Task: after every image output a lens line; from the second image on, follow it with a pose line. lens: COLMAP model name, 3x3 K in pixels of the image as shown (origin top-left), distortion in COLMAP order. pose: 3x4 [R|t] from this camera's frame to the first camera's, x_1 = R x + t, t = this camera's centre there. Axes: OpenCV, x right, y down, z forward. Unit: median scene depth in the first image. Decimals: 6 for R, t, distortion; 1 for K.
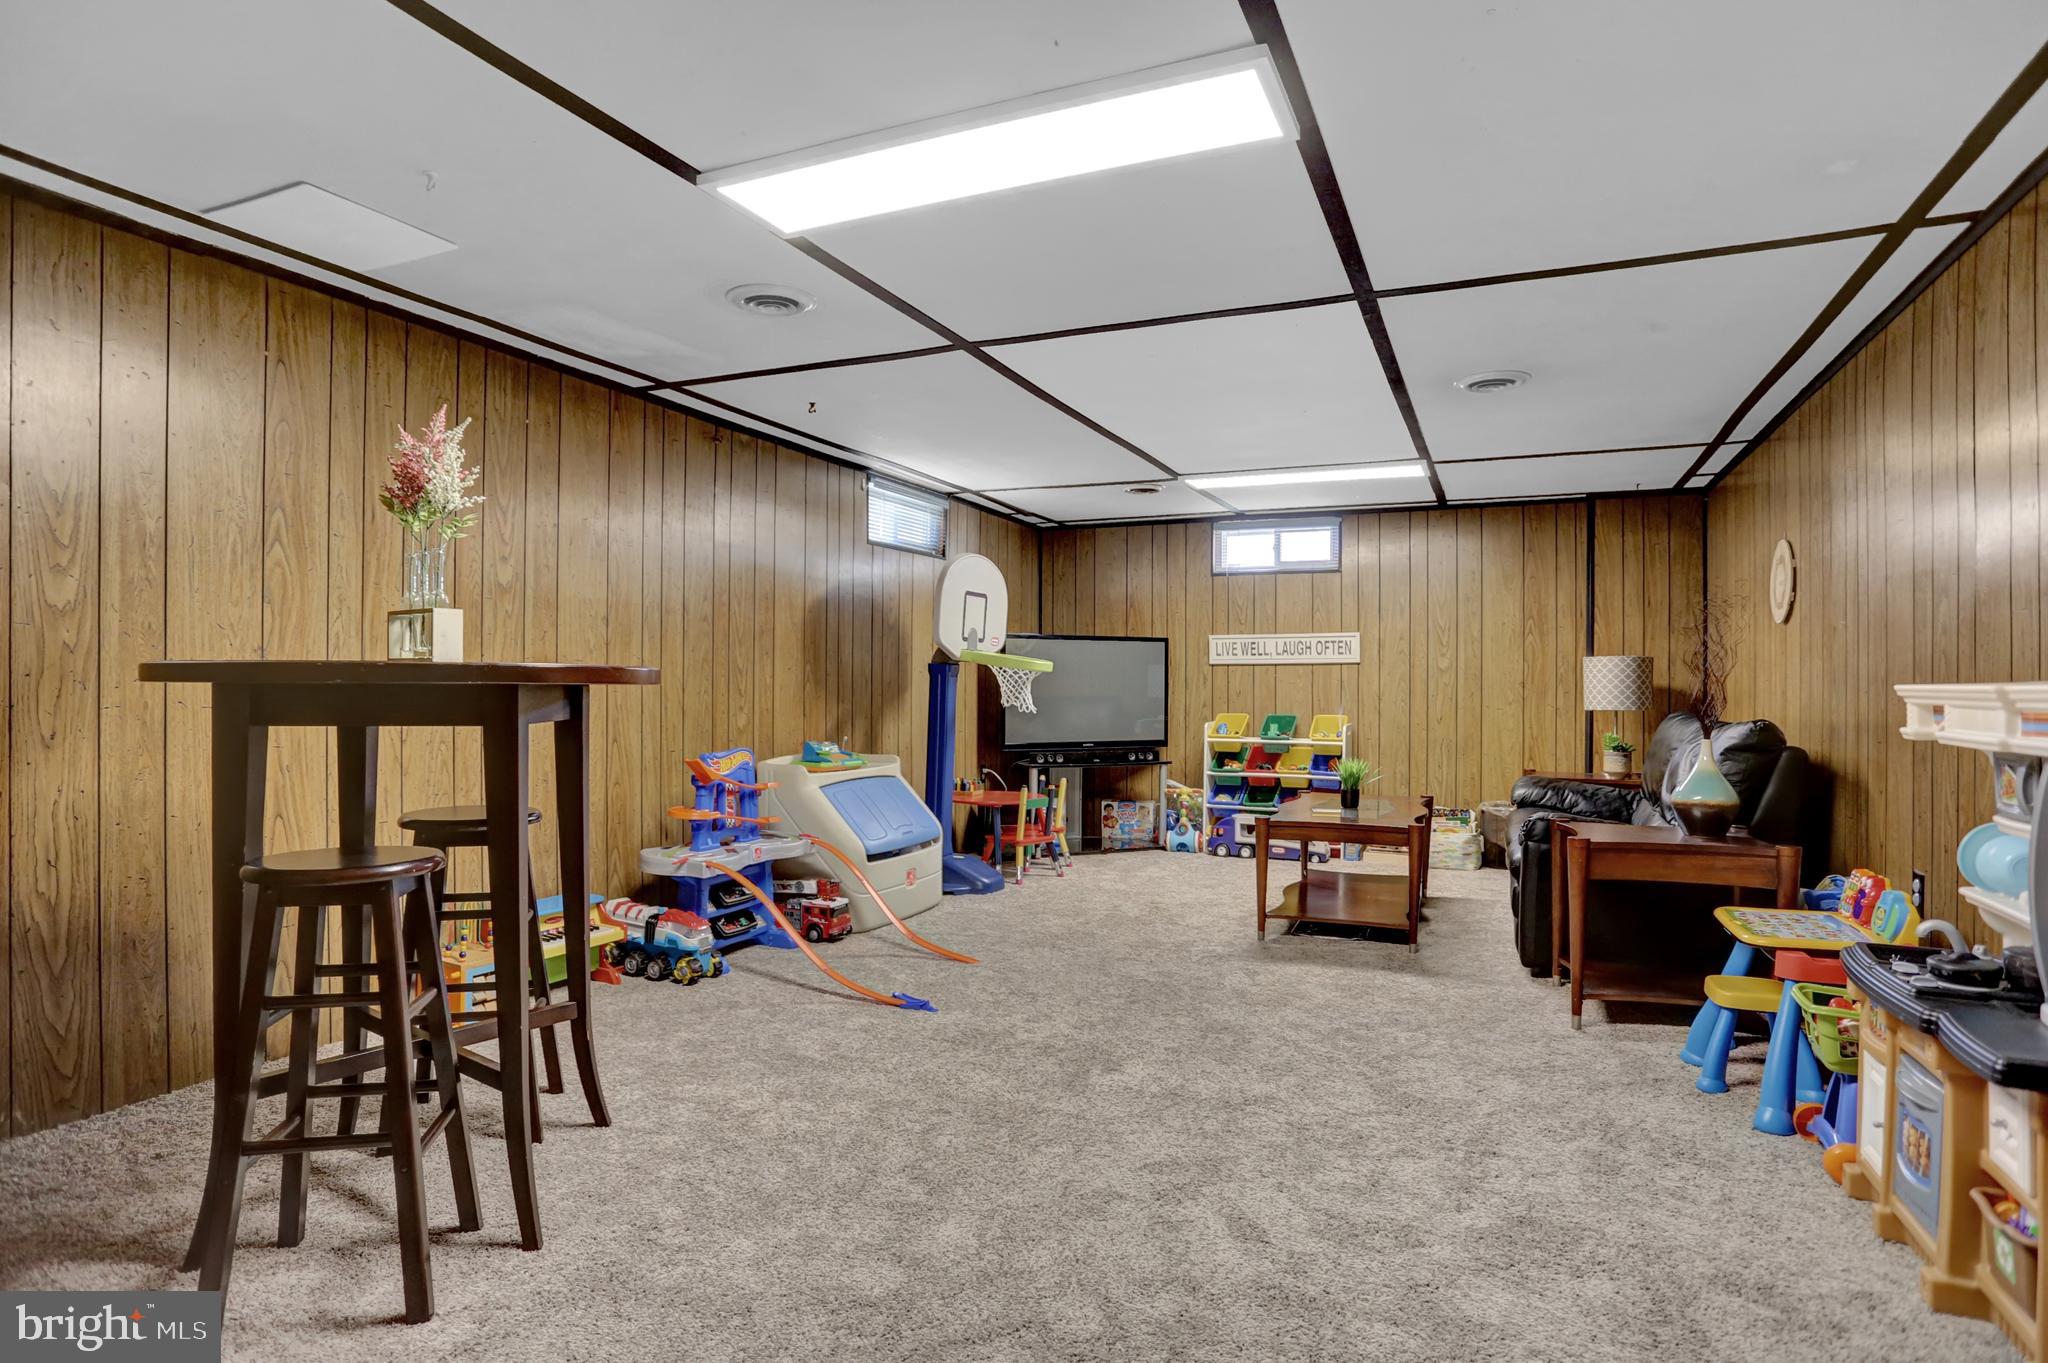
lens RADIAL K [[1108.9, 0, 1005.8], [0, 1108.9, 683.6], [0, 0, 1]] dist [-0.081991, 0.045875]
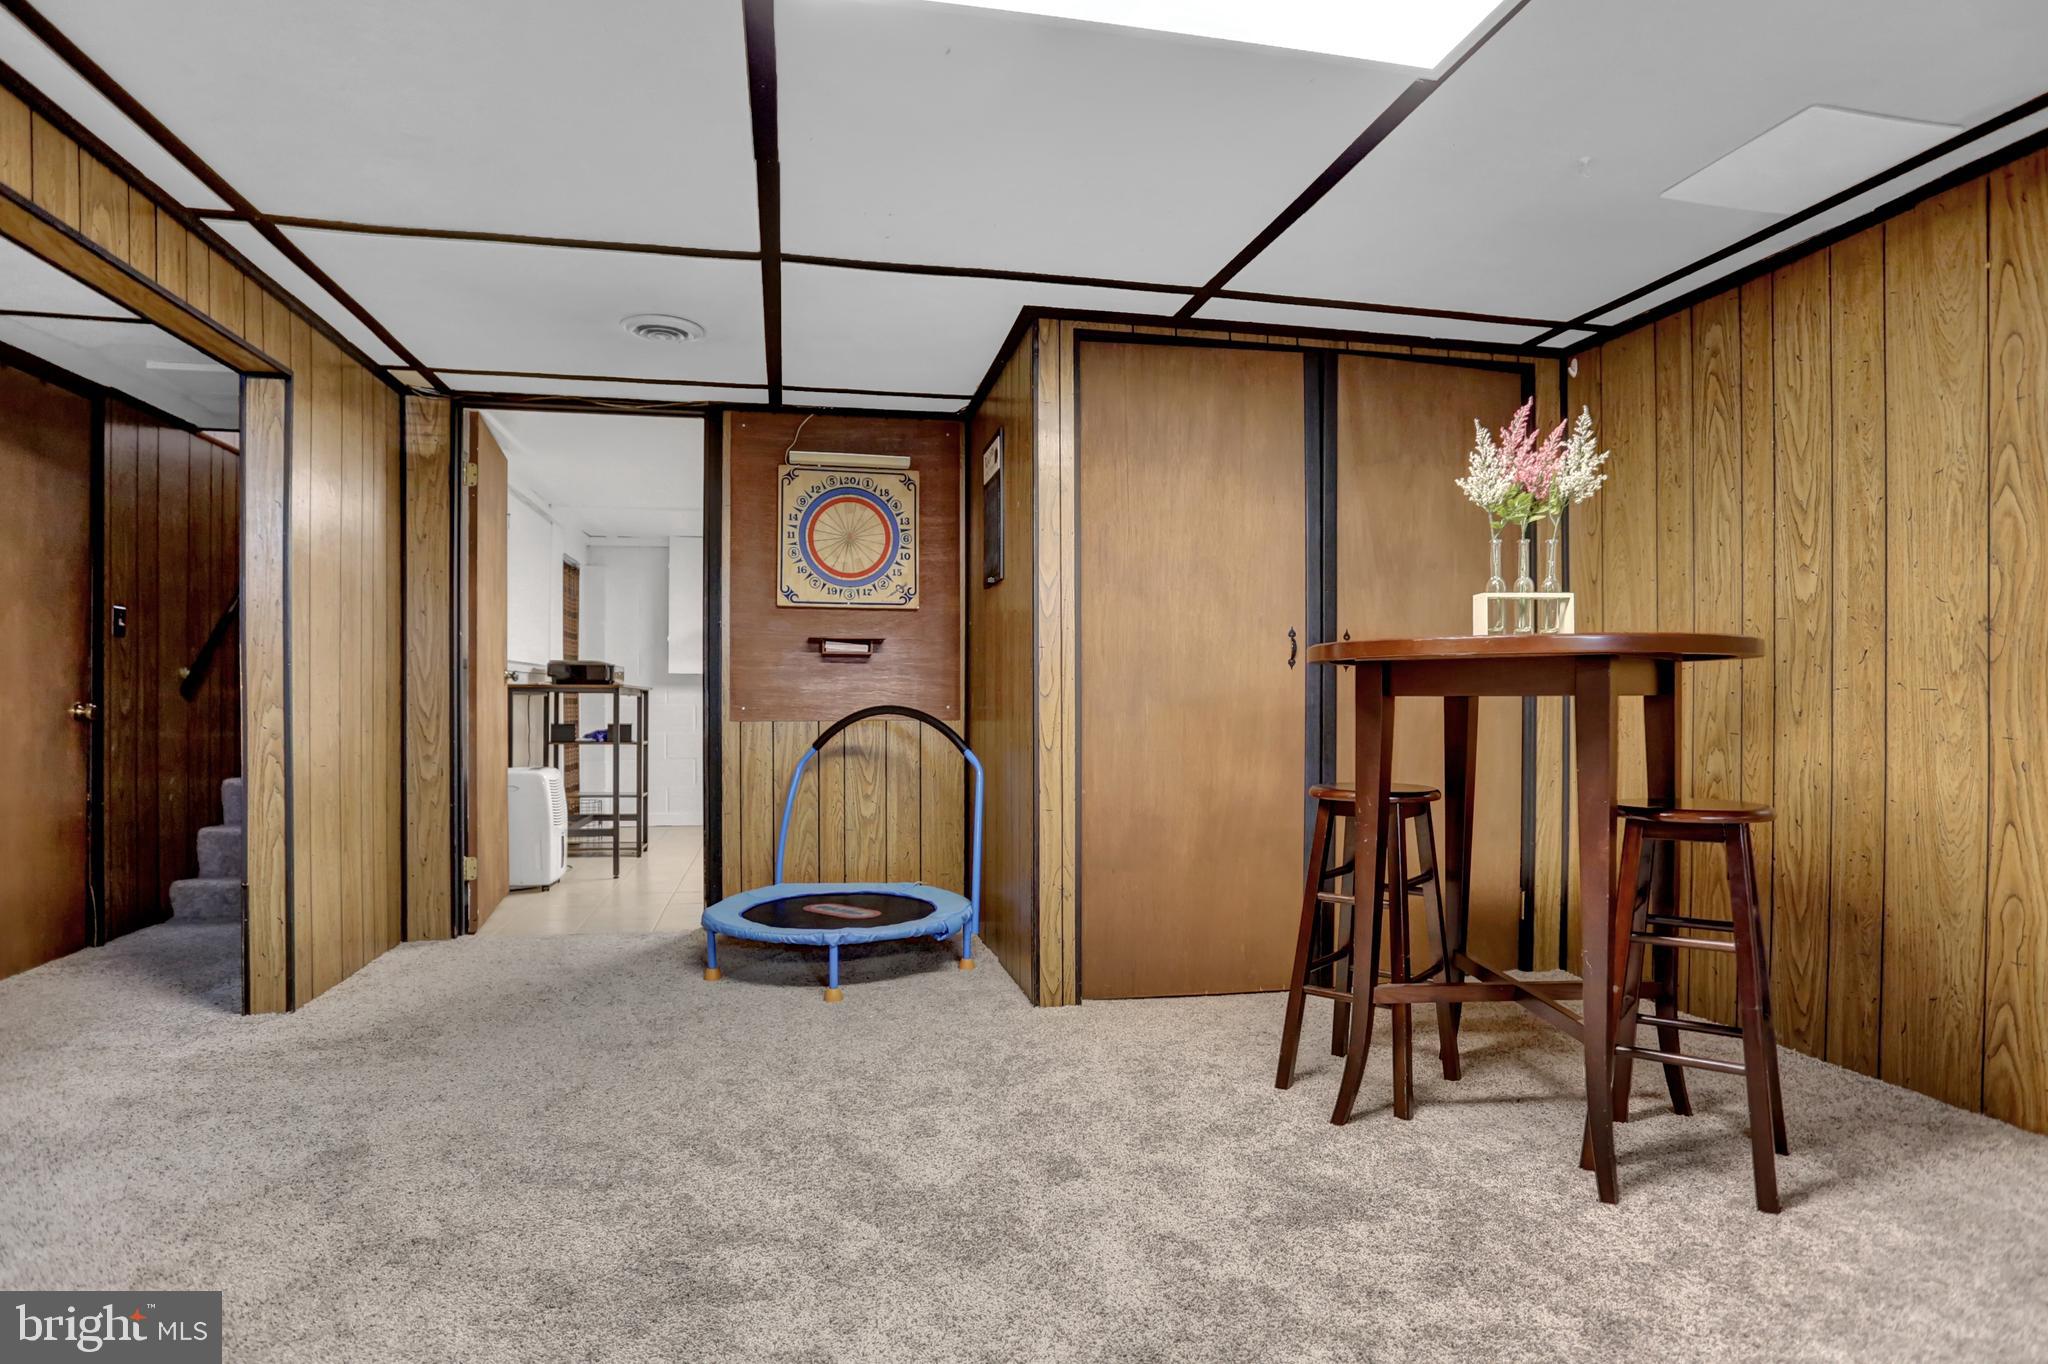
lens RADIAL K [[1108.9, 0, 1005.8], [0, 1108.9, 684.1], [0, 0, 1]] dist [-0.081991, 0.045875]
pose [[-0.810080, -0.018982, -0.586013, 0.461711], [-0.008982, 0.999760, -0.019967, 0.046163], [0.586251, -0.010911, -0.810056, 1.363908]]
